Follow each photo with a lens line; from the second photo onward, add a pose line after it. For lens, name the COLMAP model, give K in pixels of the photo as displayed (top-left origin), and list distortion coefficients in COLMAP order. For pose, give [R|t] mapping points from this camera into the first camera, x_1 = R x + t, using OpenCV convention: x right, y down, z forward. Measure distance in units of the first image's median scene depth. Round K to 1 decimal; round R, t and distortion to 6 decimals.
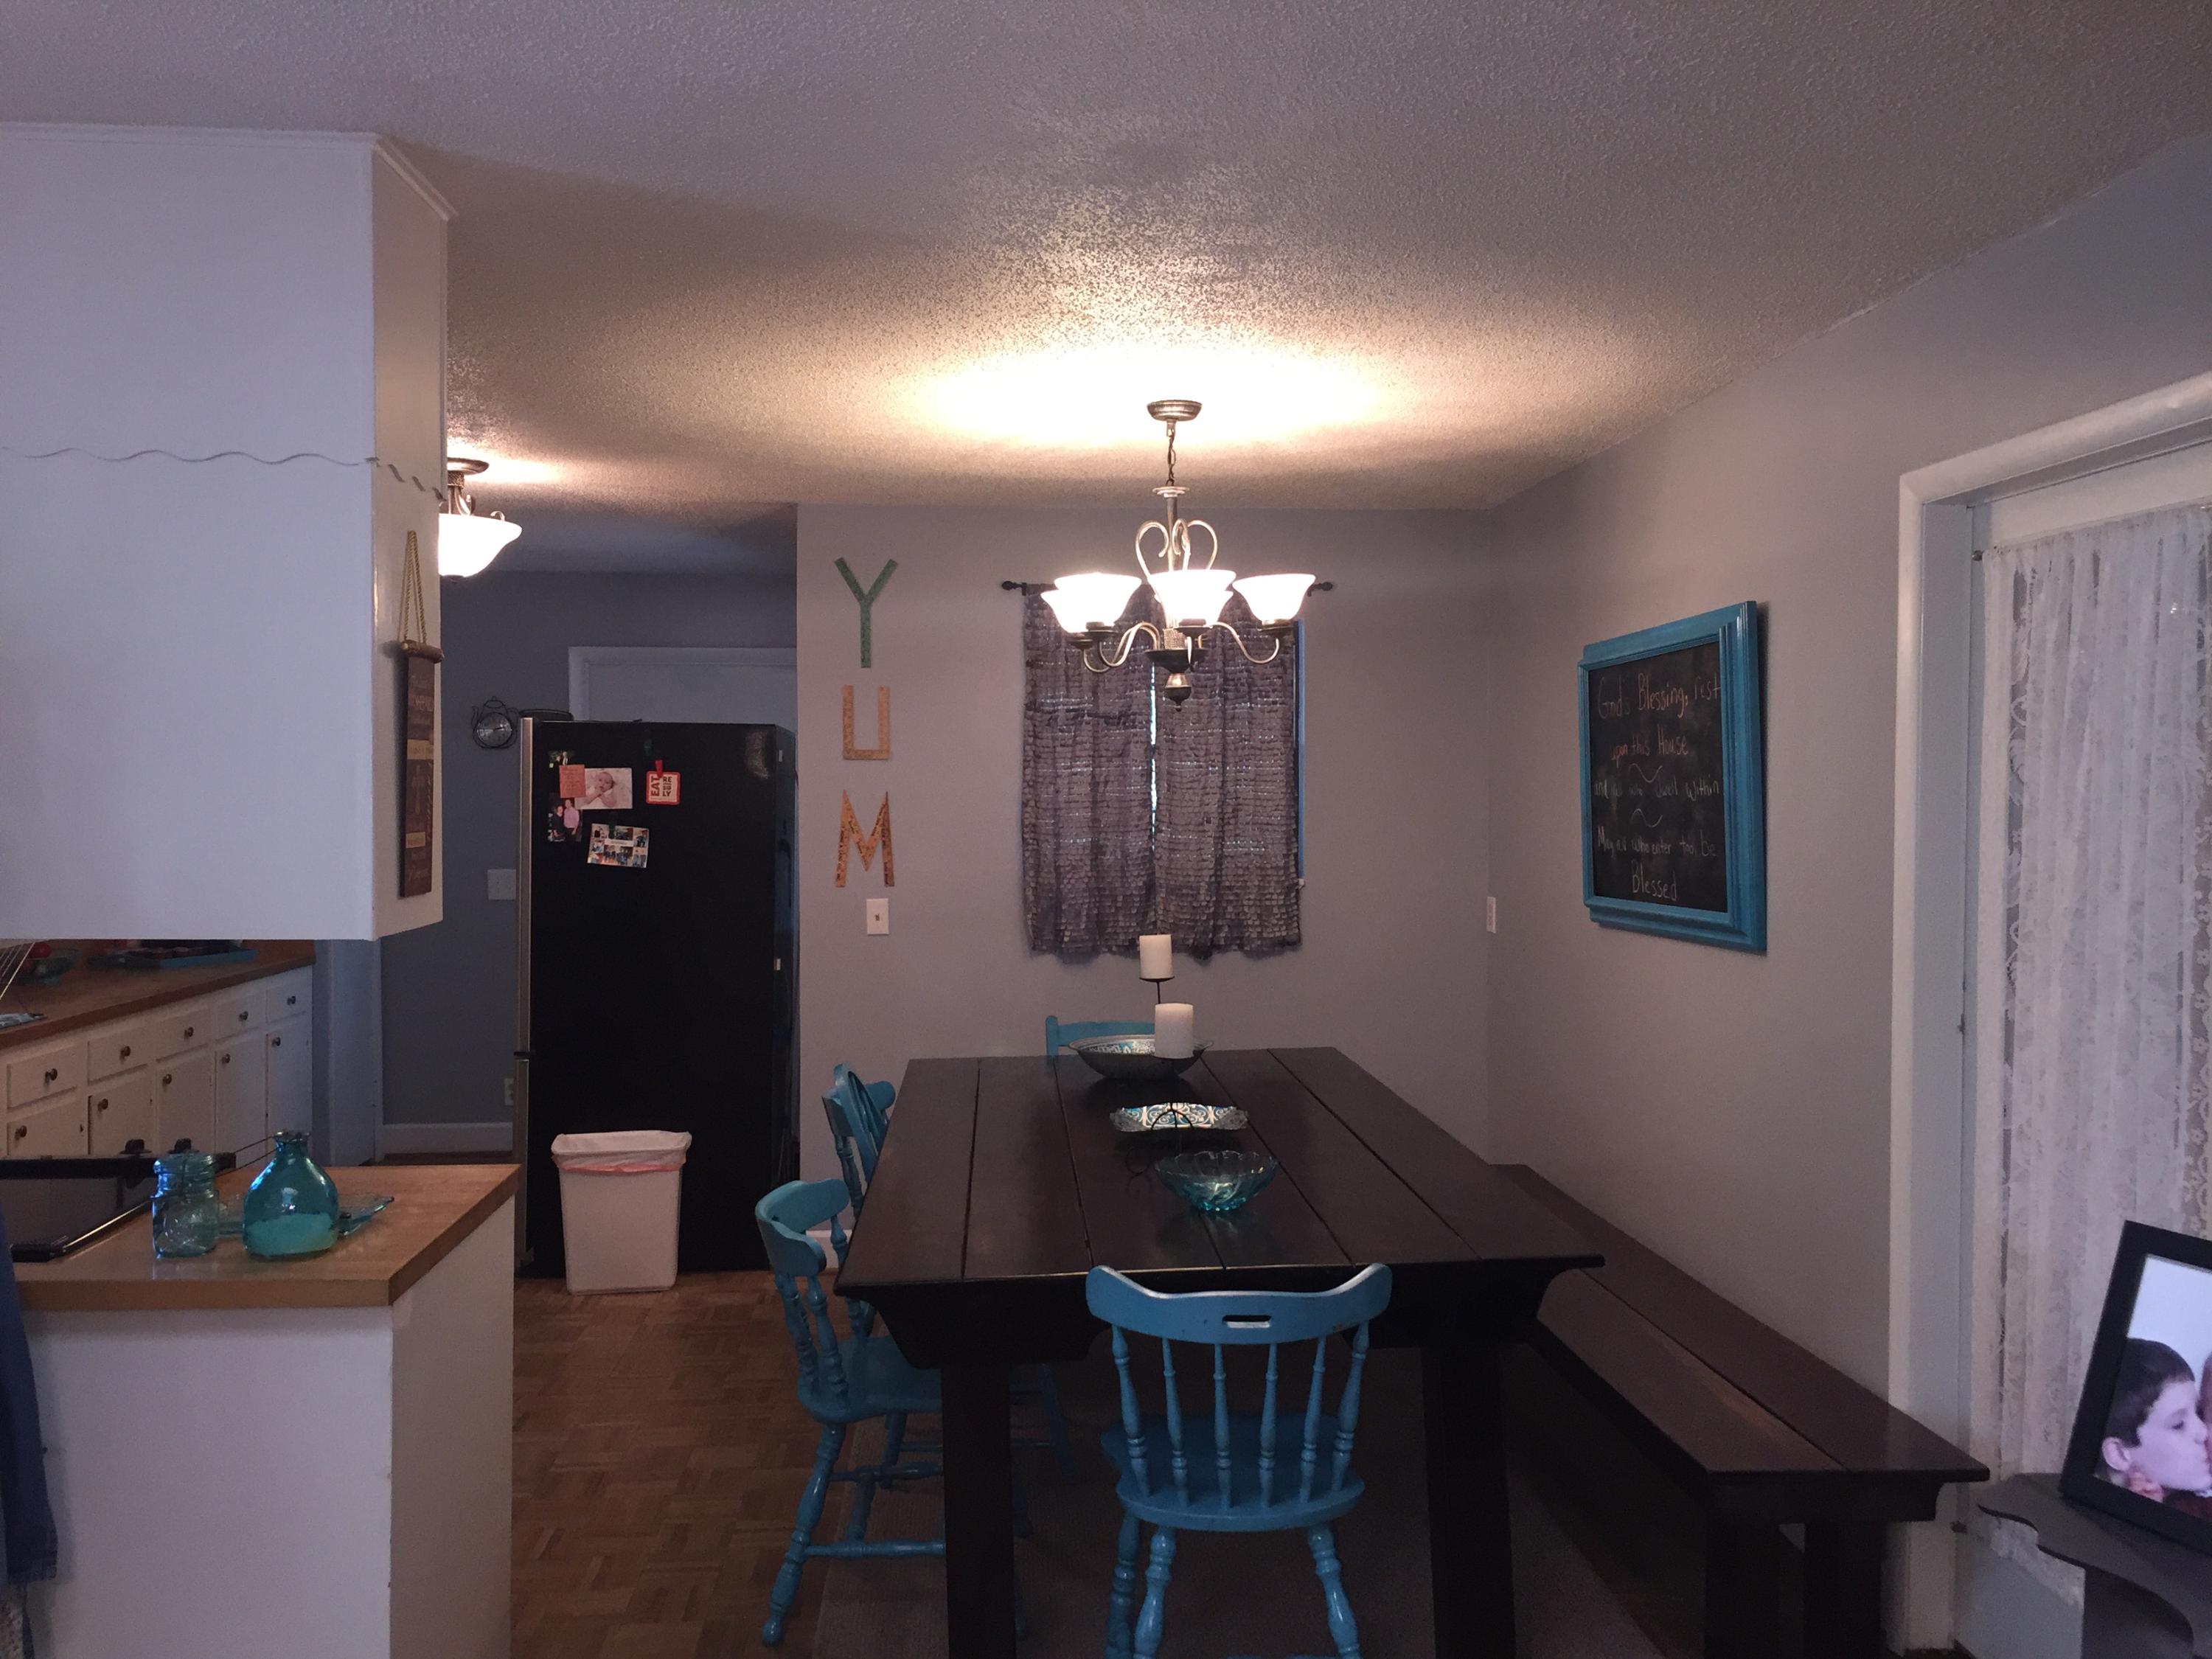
lens RADIAL K [[1899.6, 0, 1103.0], [0, 1899.6, 824.1], [0, 0, 1]] dist [0.042018, -0.006944]
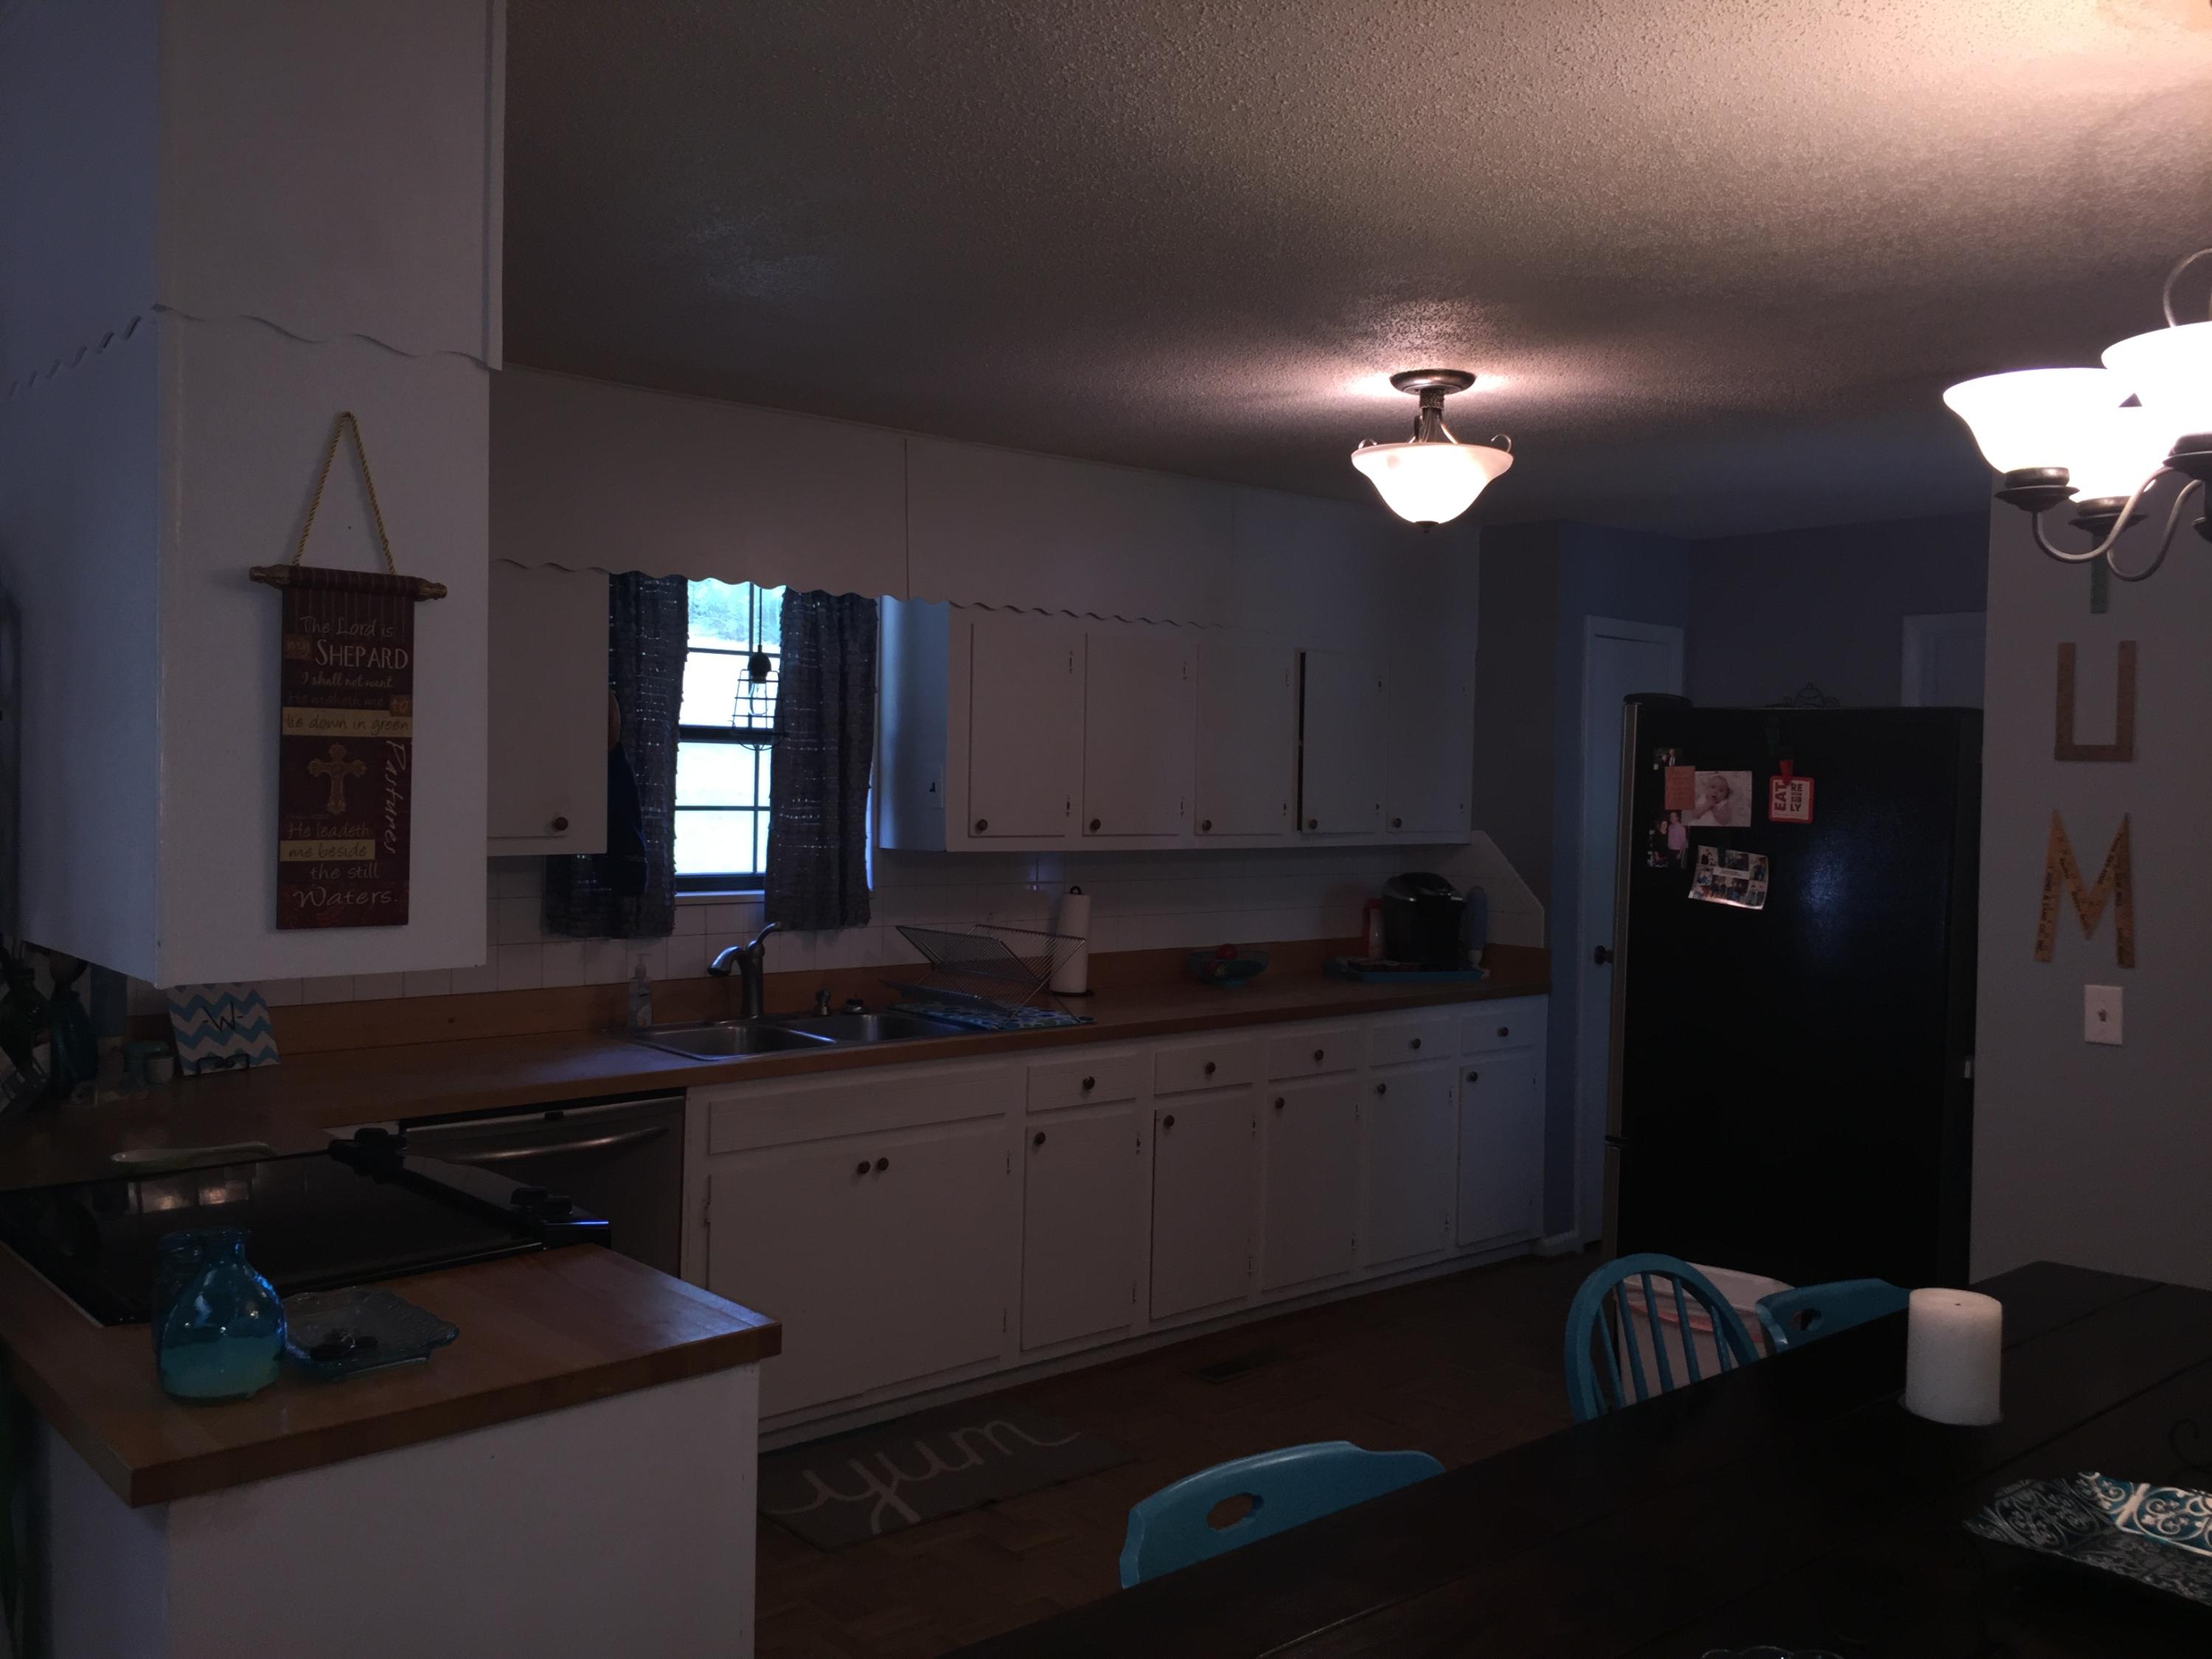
lens RADIAL K [[1899.6, 0, 1107.4], [0, 1899.6, 818.4], [0, 0, 1]] dist [0.042018, -0.006944]
pose [[0.609145, 0.029787, -0.792499, 0.179631], [-0.033456, 0.999370, 0.011846, -0.011866], [0.792353, 0.019298, 0.609758, 0.364538]]
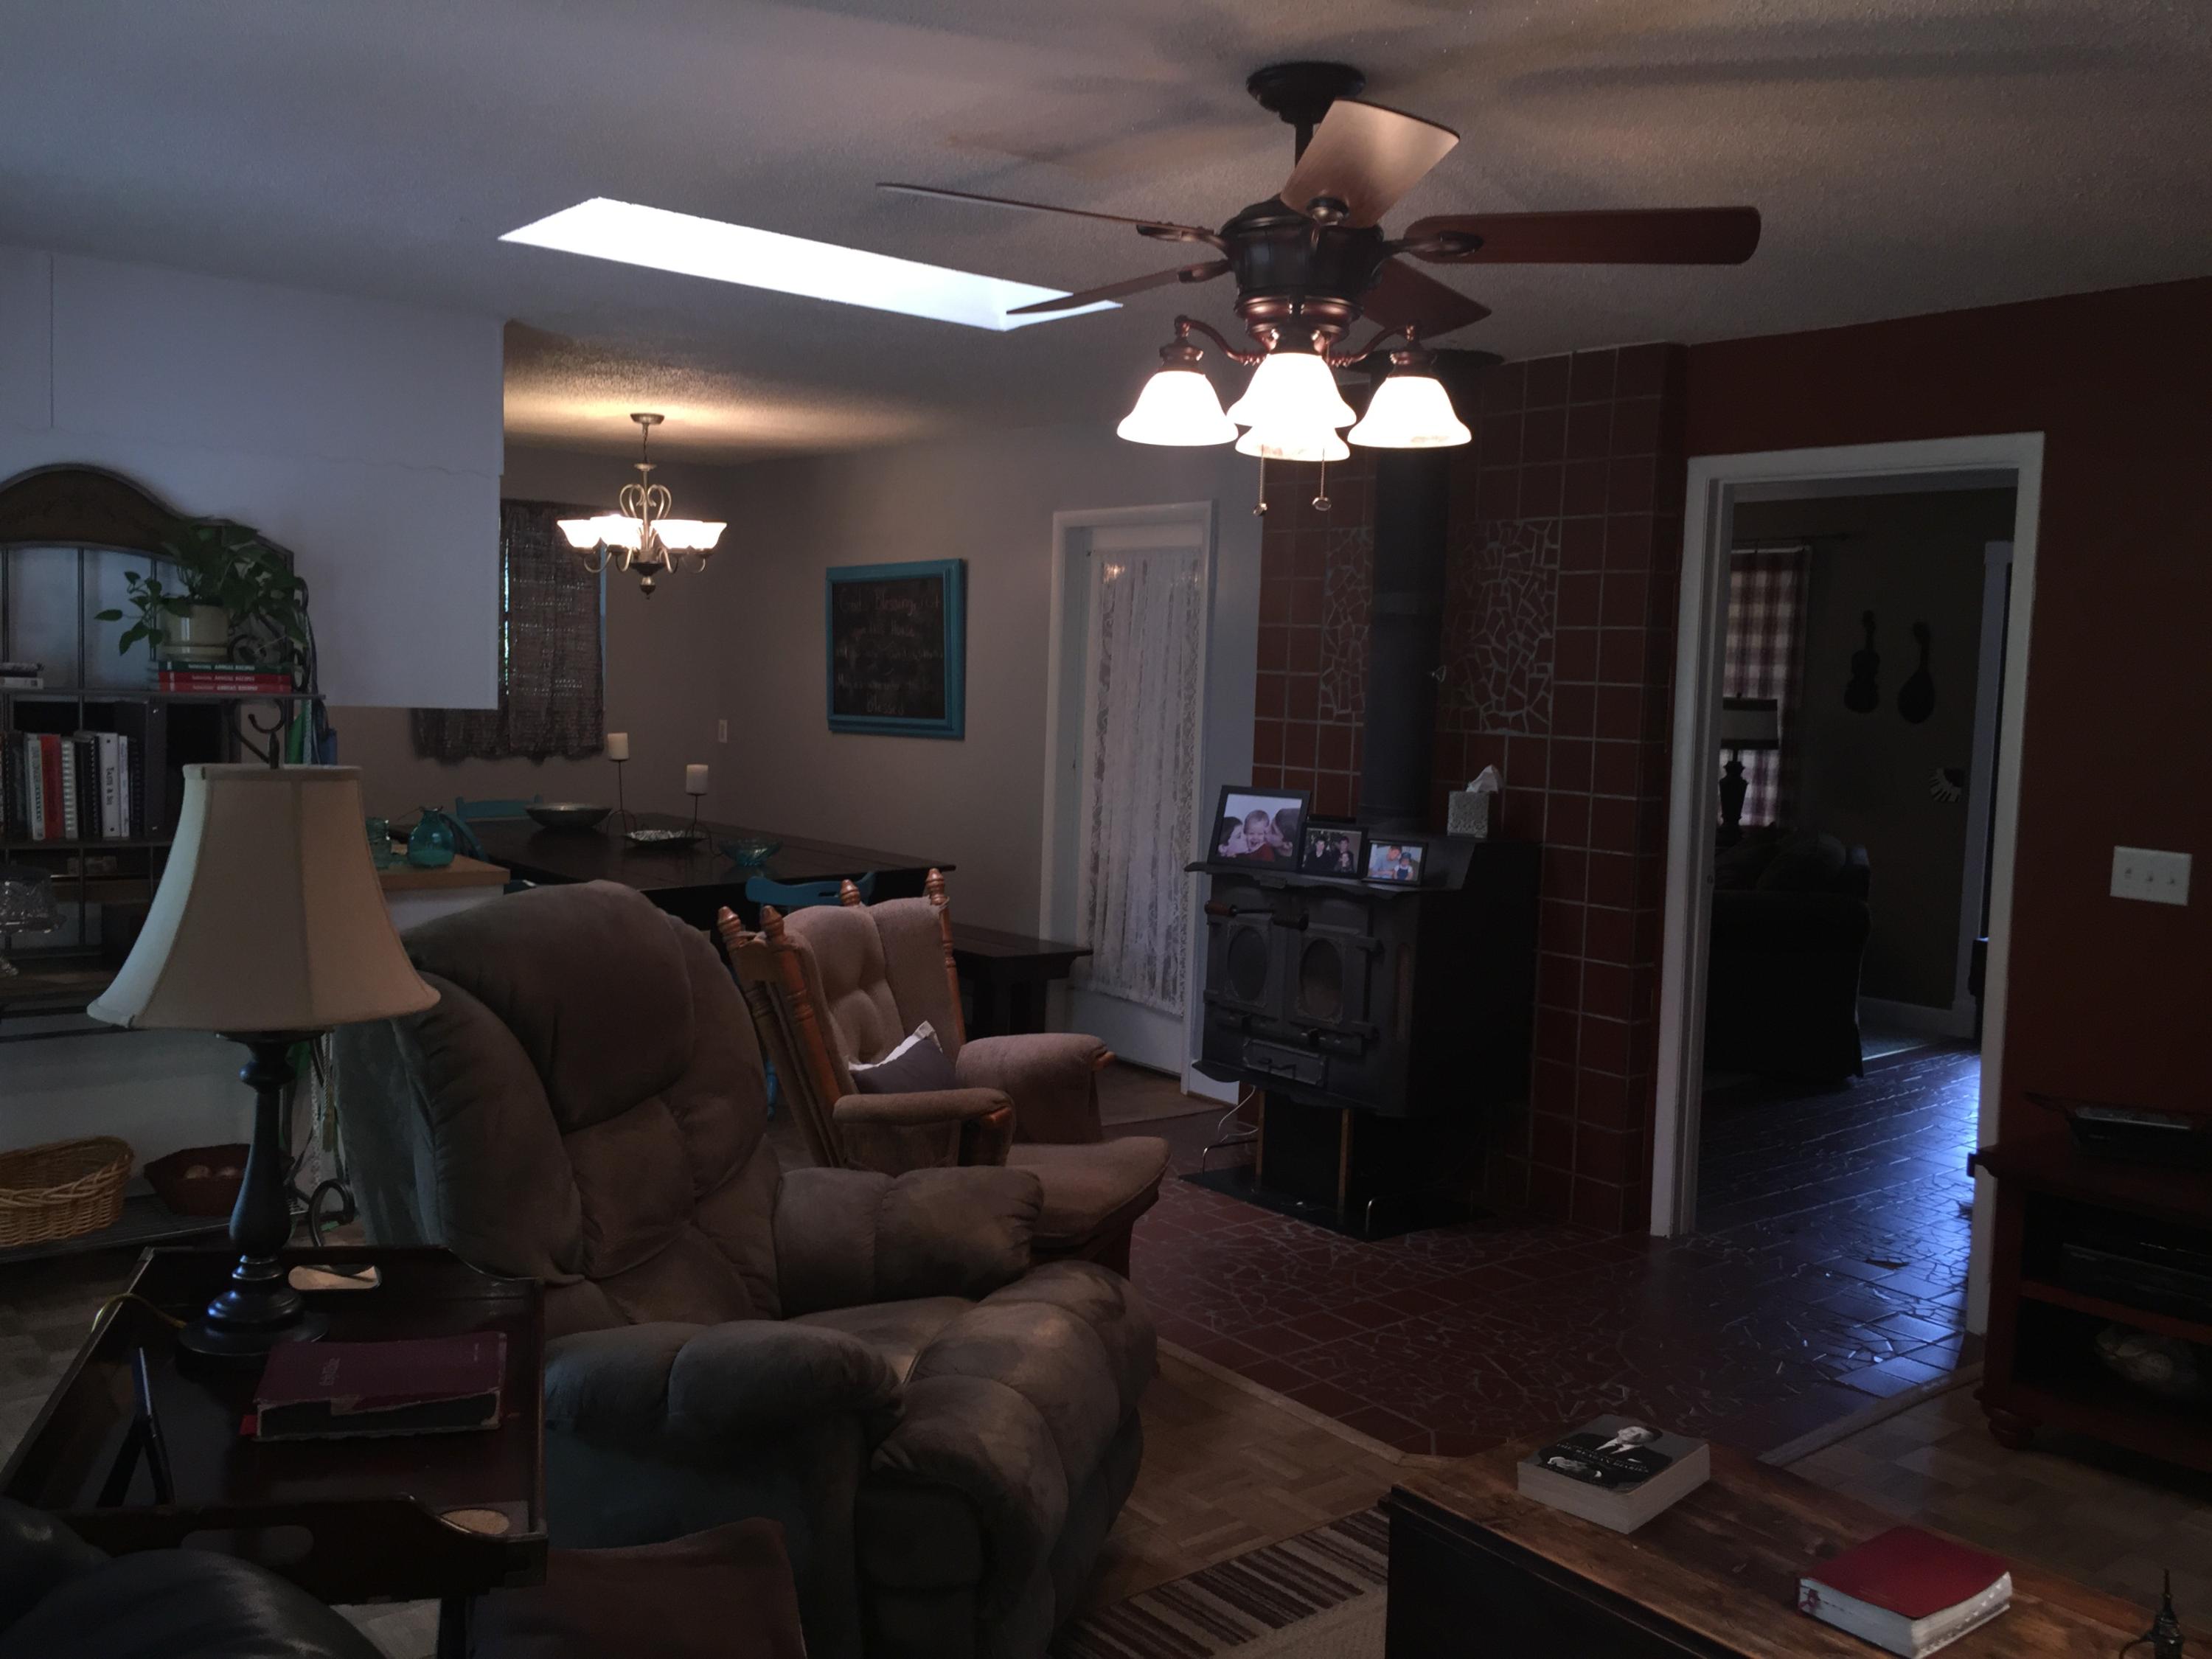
lens RADIAL K [[1899.6, 0, 1107.2], [0, 1899.6, 832.7], [0, 0, 1]] dist [0.042018, -0.006944]
pose [[0.818155, -0.026021, 0.574408, -0.421032], [-0.017872, 0.997342, 0.070637, 0.014612], [-0.574719, -0.068058, 0.815516, -0.438663]]
